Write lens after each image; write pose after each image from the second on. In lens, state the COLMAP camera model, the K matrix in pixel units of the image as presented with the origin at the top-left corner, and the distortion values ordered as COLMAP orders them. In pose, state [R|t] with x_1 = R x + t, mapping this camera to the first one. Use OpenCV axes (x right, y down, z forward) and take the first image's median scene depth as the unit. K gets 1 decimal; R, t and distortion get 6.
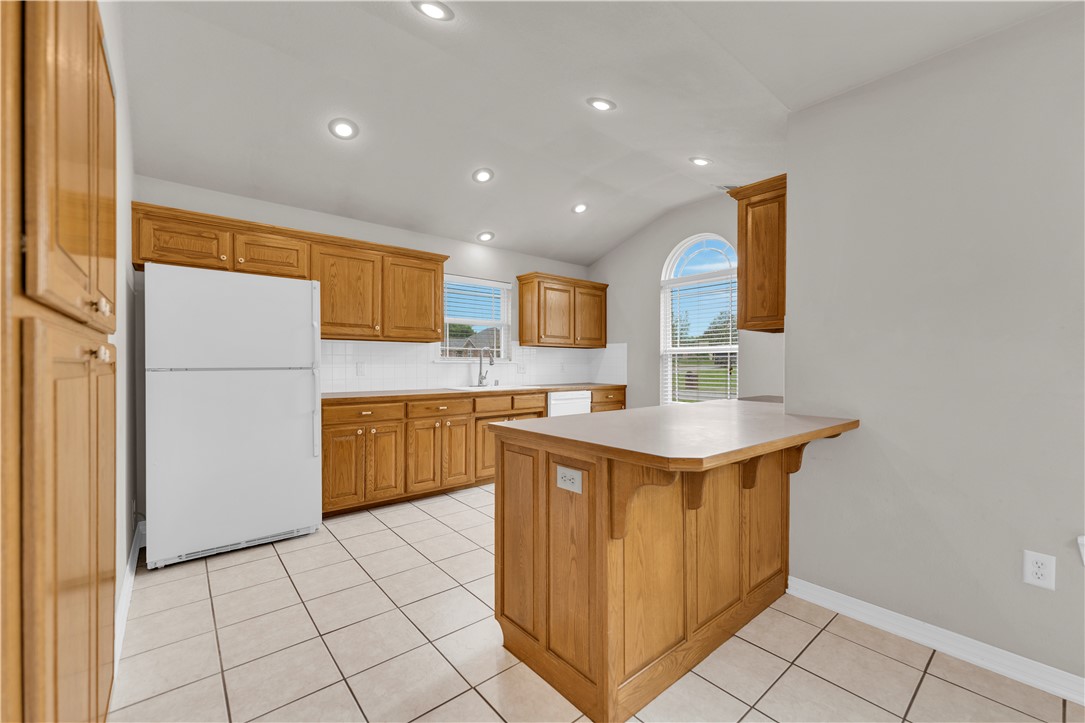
lens RADIAL K [[437.1, 0, 542.5], [0, 437.1, 361.5], [0, 0, 1]] dist [0.019728, 0.000000]
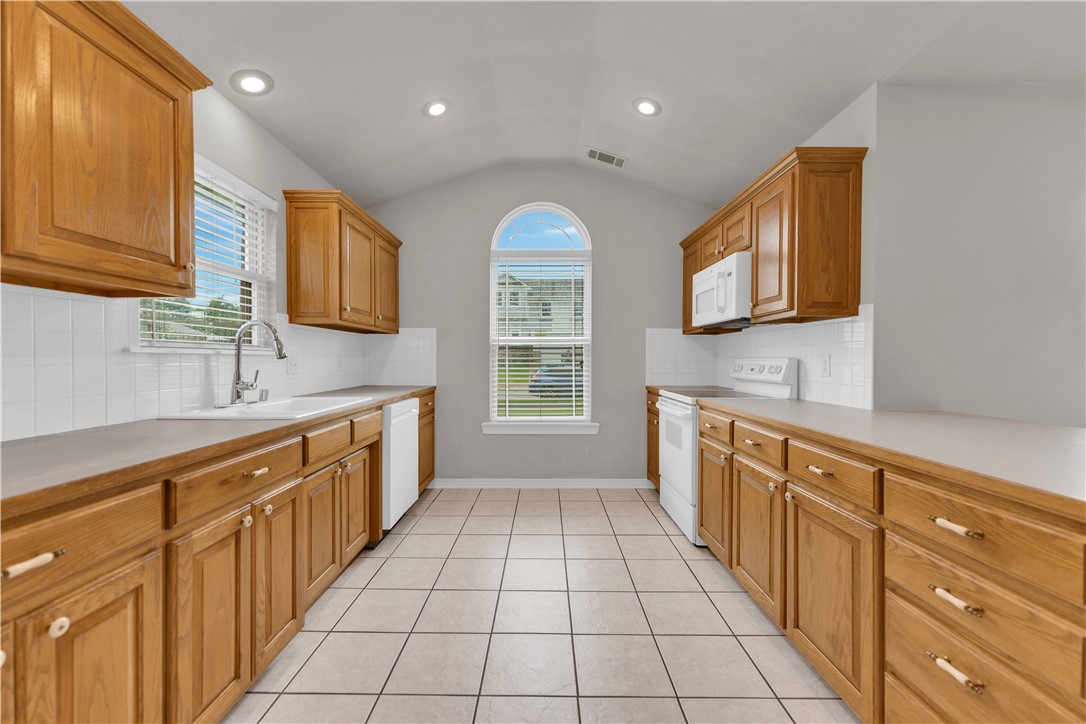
lens RADIAL K [[440.6, 0, 539.1], [0, 440.6, 358.8], [0, 0, 1]] dist [0.000529, 0.000079]
pose [[0.645270, -0.000983, 0.763954, -0.543914], [-0.003771, 0.999983, 0.004471, 0.009121], [-0.763945, -0.005766, 0.645256, 0.862721]]
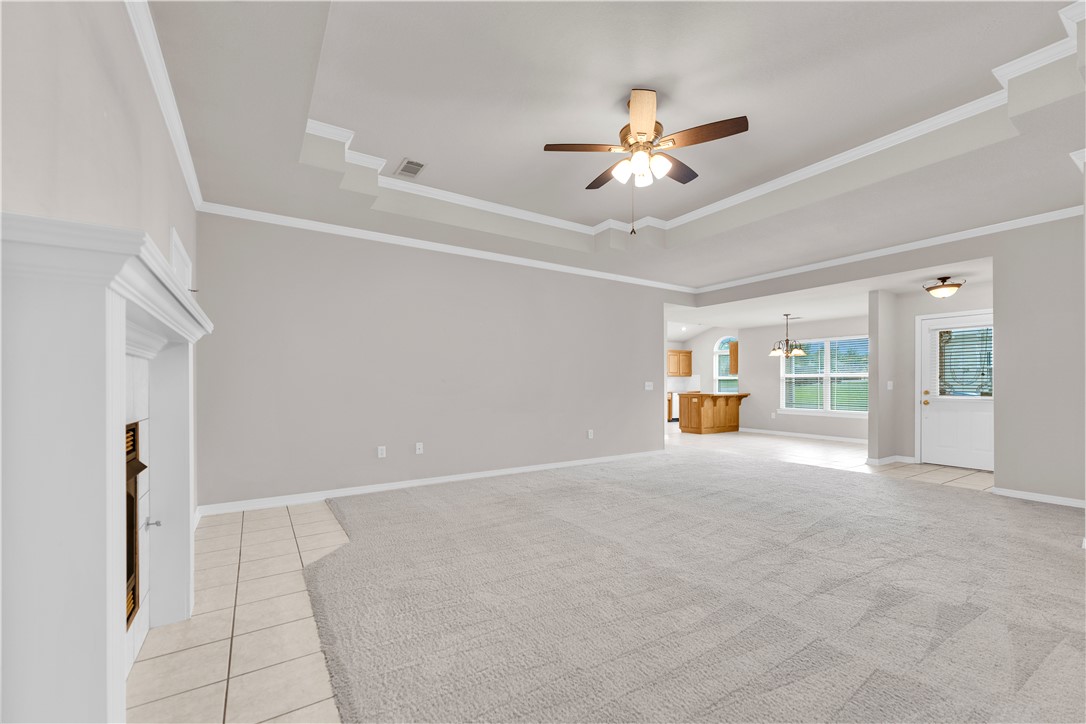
lens RADIAL K [[448.7, 0, 543.2], [0, 448.7, 380.0], [0, 0, 1]] dist [0.000585, -0.000050]
pose [[0.992011, -0.004249, -0.126076, -0.831141], [0.003609, 0.999979, -0.005298, -0.001823], [0.126096, 0.004801, 0.992006, -3.680707]]
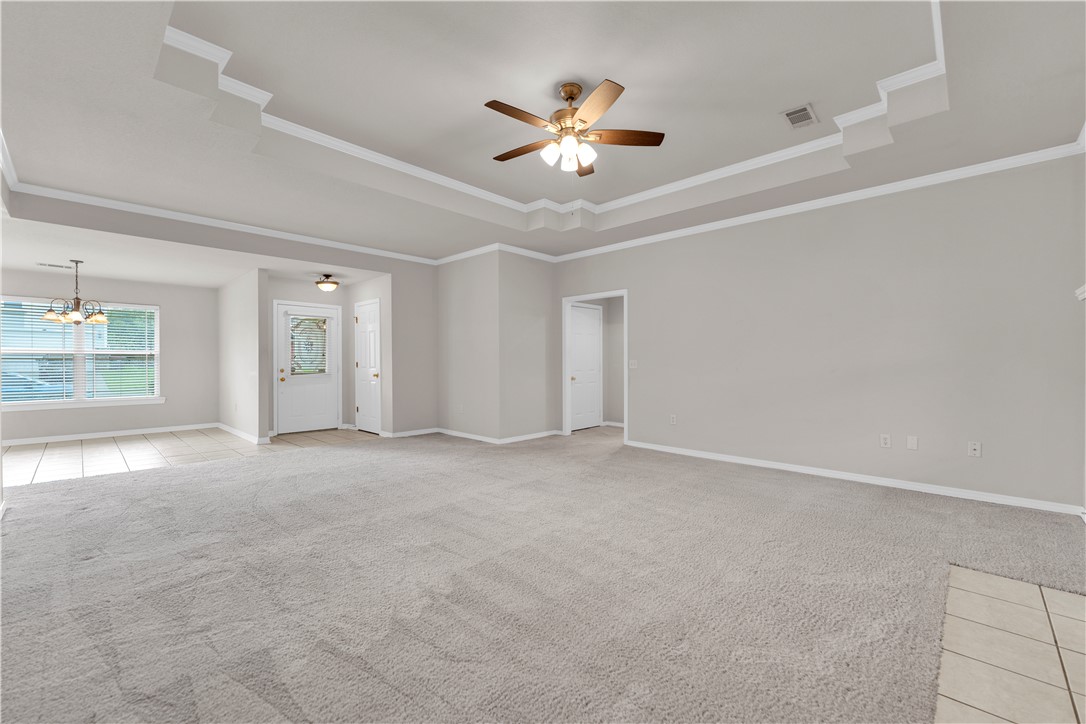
lens RADIAL K [[448.5, 0, 540.7], [0, 448.5, 364.6], [0, 0, 1]] dist [-0.000578, -0.000169]
pose [[-0.104513, -0.009883, 0.994474, -1.994304], [0.001088, 0.999949, 0.010052, 0.001155], [-0.994523, 0.002133, -0.104497, -2.187624]]
